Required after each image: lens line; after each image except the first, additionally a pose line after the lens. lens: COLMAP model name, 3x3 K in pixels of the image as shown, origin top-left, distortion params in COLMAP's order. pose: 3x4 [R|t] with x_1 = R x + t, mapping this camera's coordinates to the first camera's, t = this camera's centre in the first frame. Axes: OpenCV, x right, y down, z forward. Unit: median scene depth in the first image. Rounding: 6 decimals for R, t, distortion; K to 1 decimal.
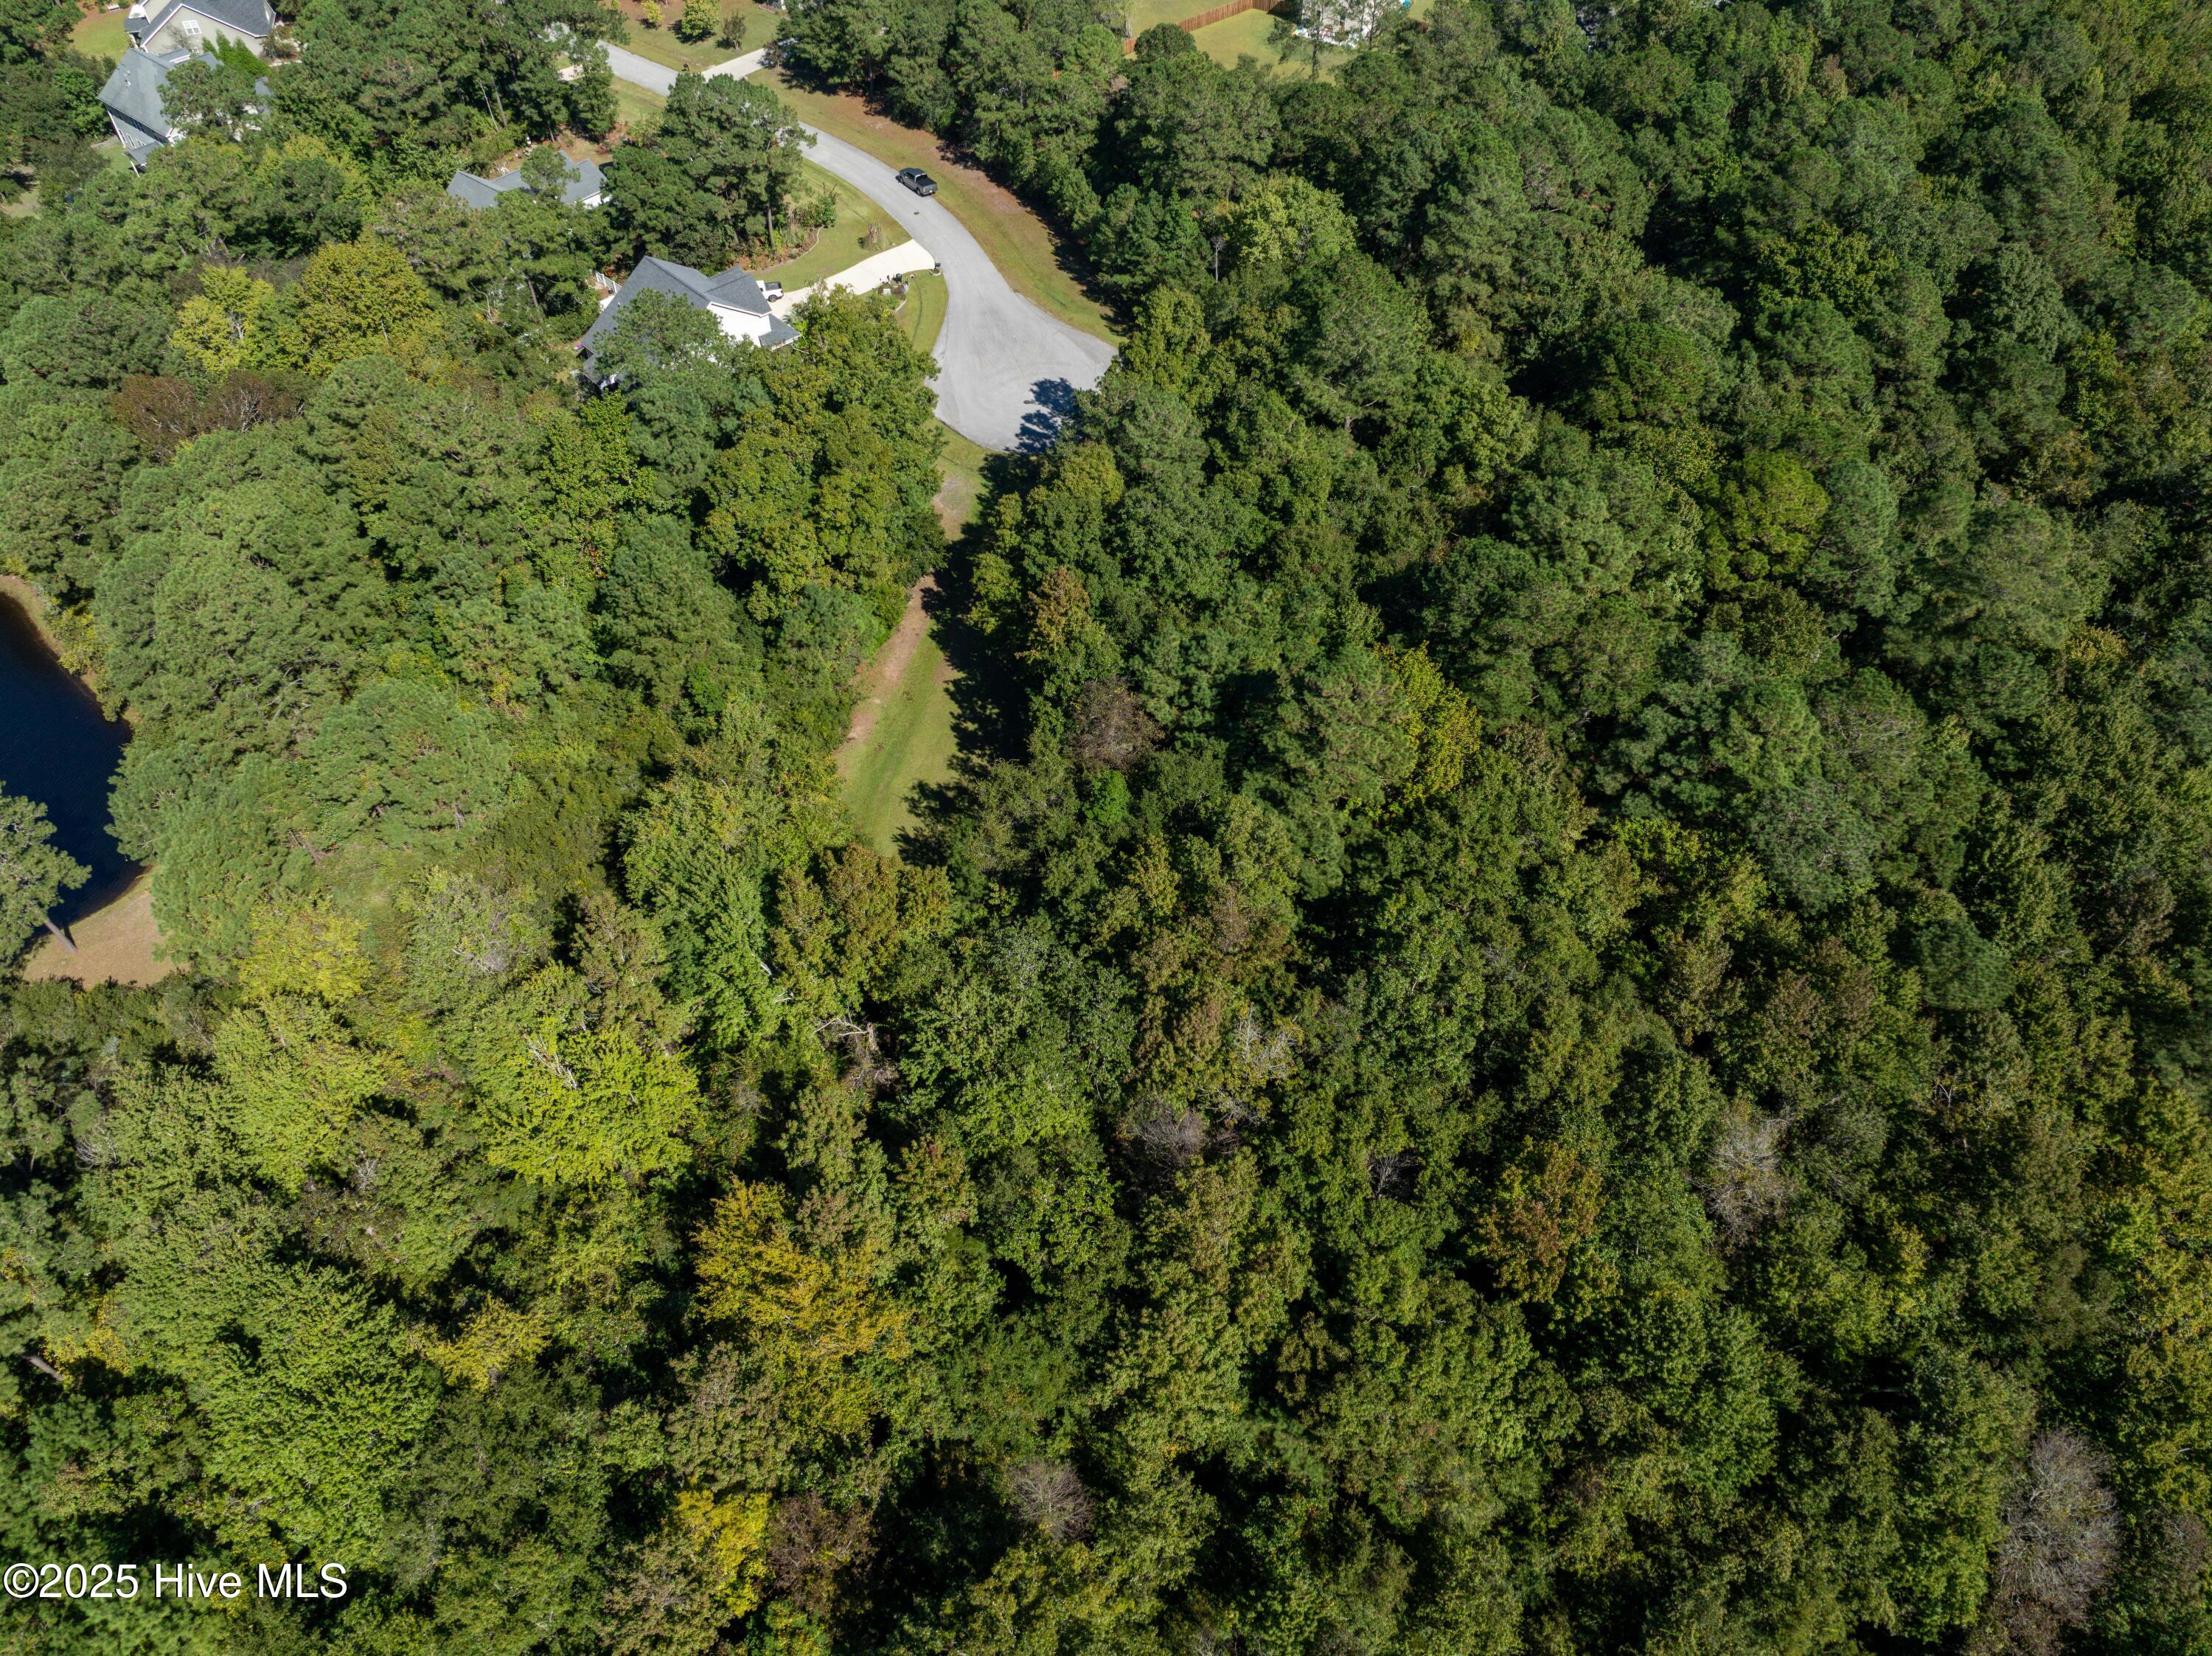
lens RADIAL K [[1569.5, 0, 1115.9], [0, 1569.5, 818.7], [0, 0, 1]] dist [-0.041722, 0.004726]
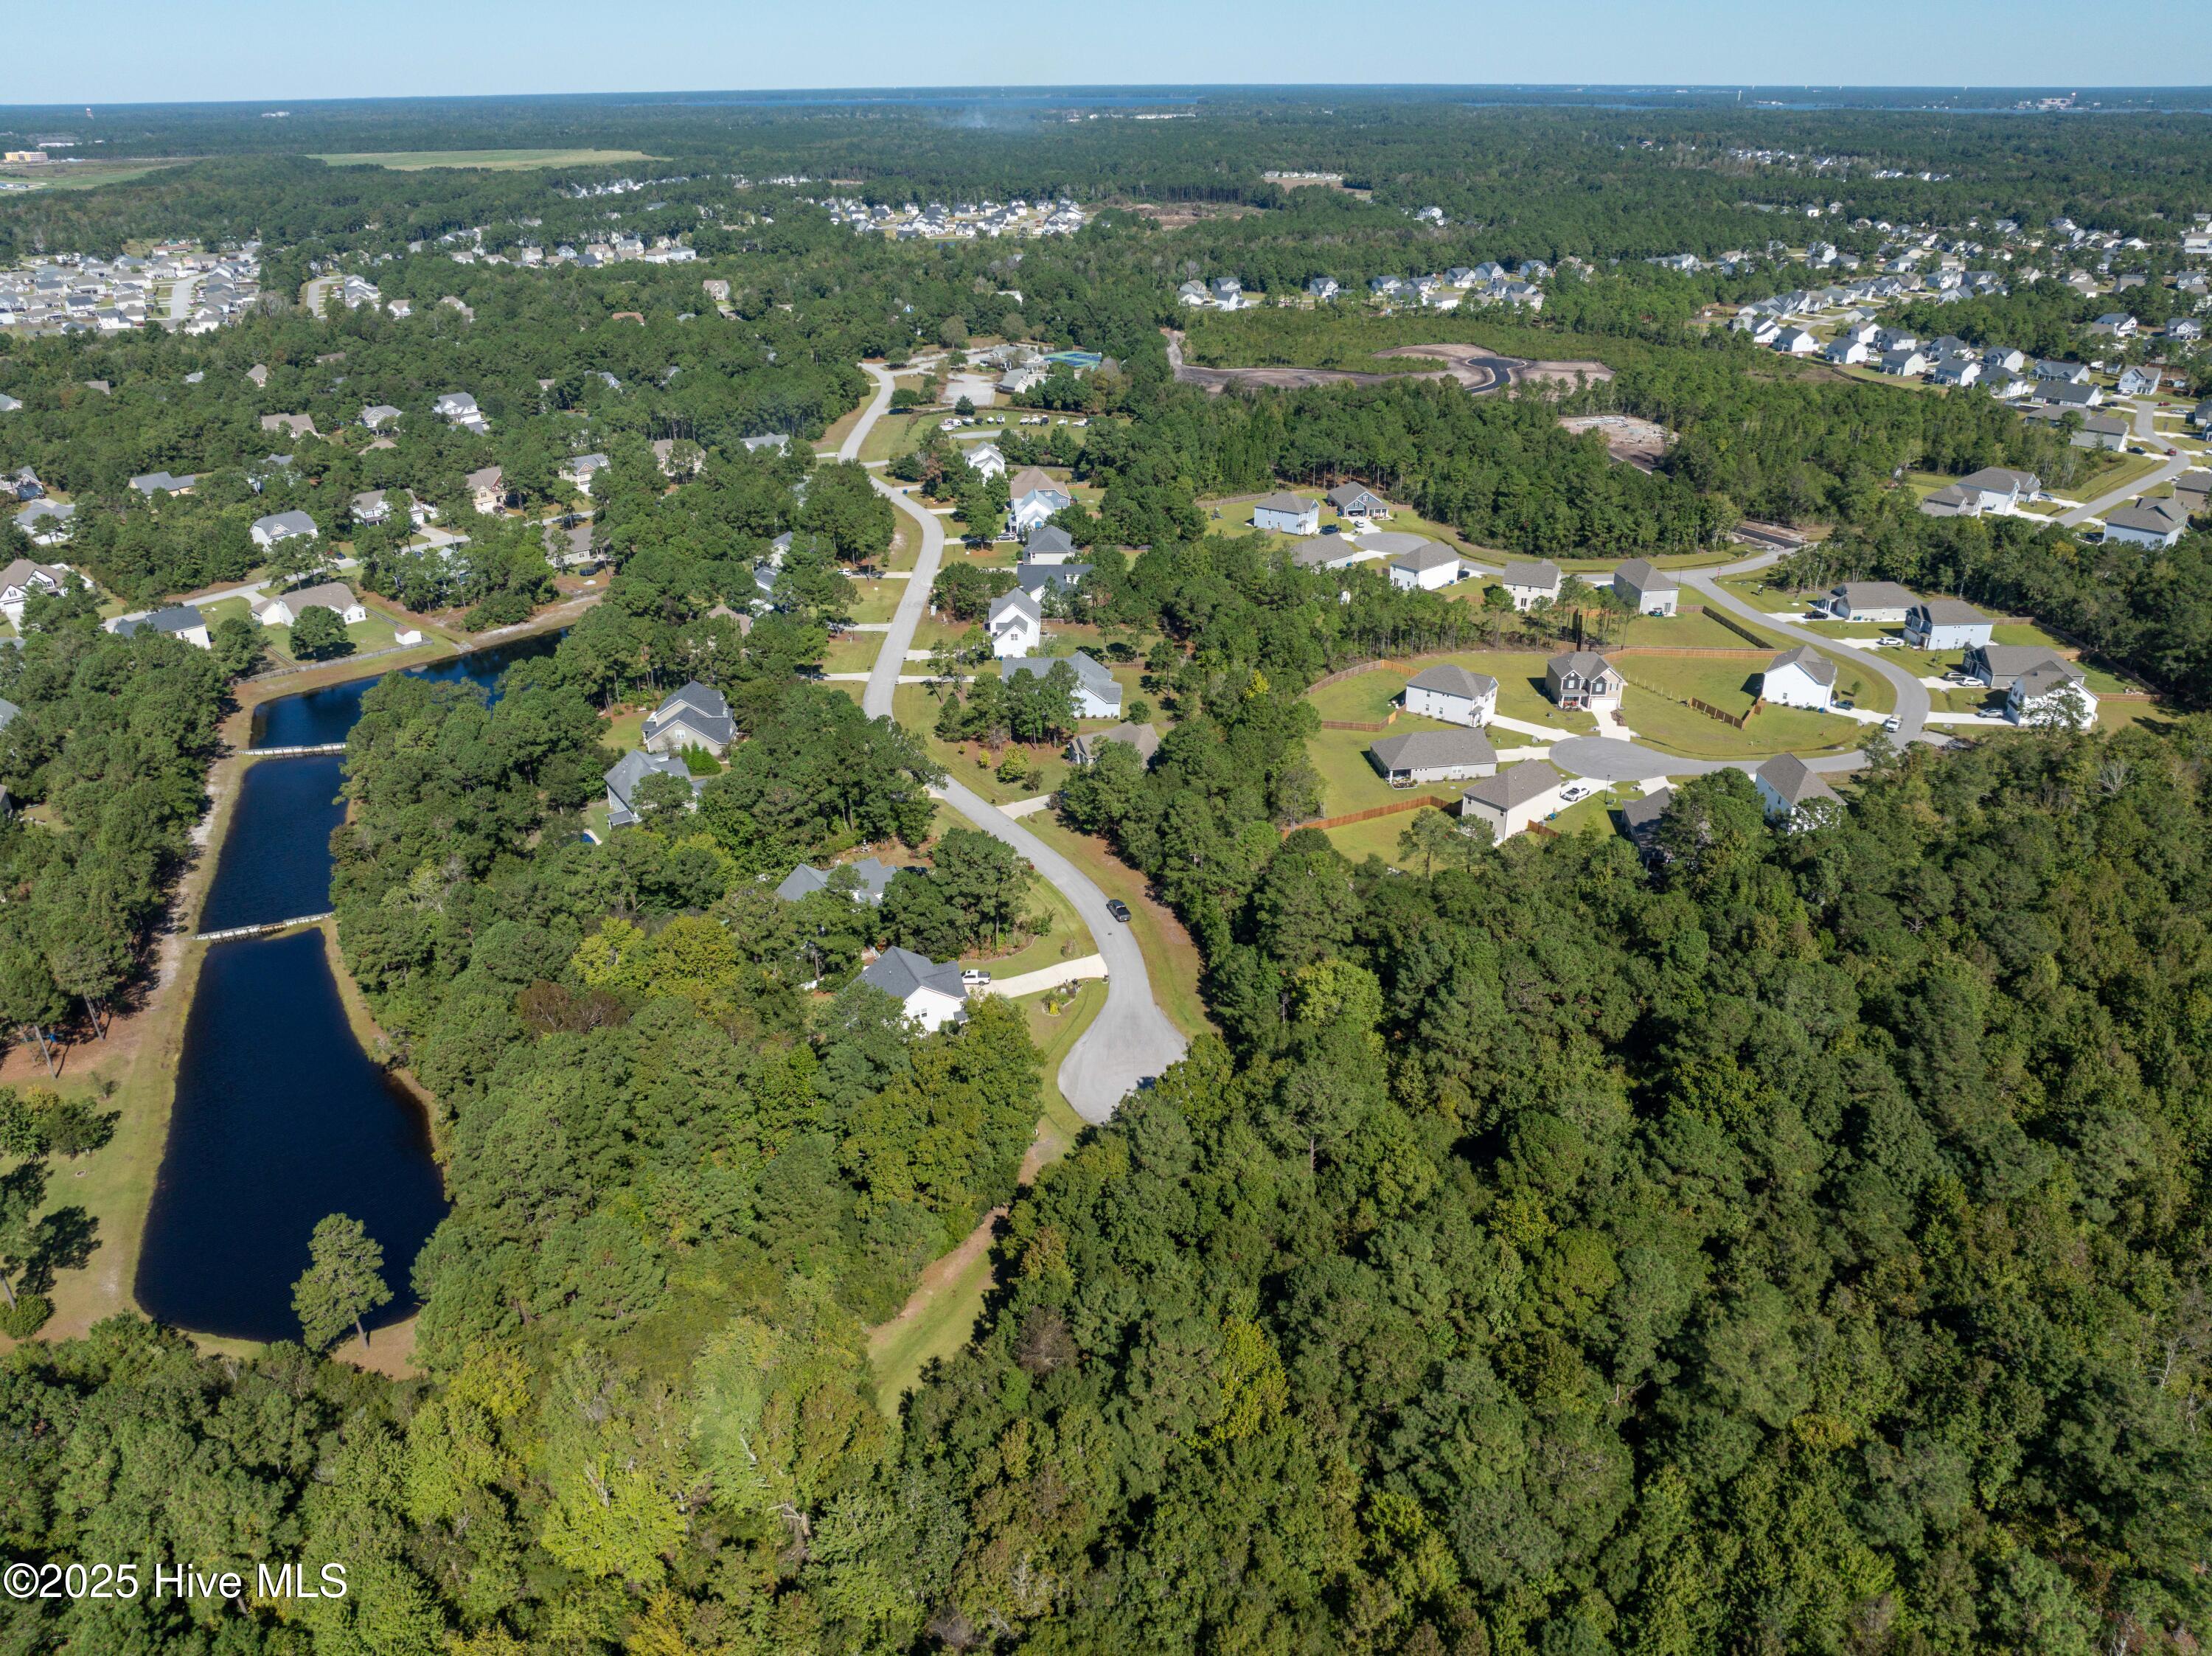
lens RADIAL K [[1569.5, 0, 1122.8], [0, 1569.5, 836.8], [0, 0, 1]] dist [-0.041722, 0.004726]
pose [[0.957348, 0.121767, -0.262028, 0.299791], [-0.209184, 0.917668, -0.337828, -0.012495], [0.199318, 0.378231, 0.903999, -0.336822]]
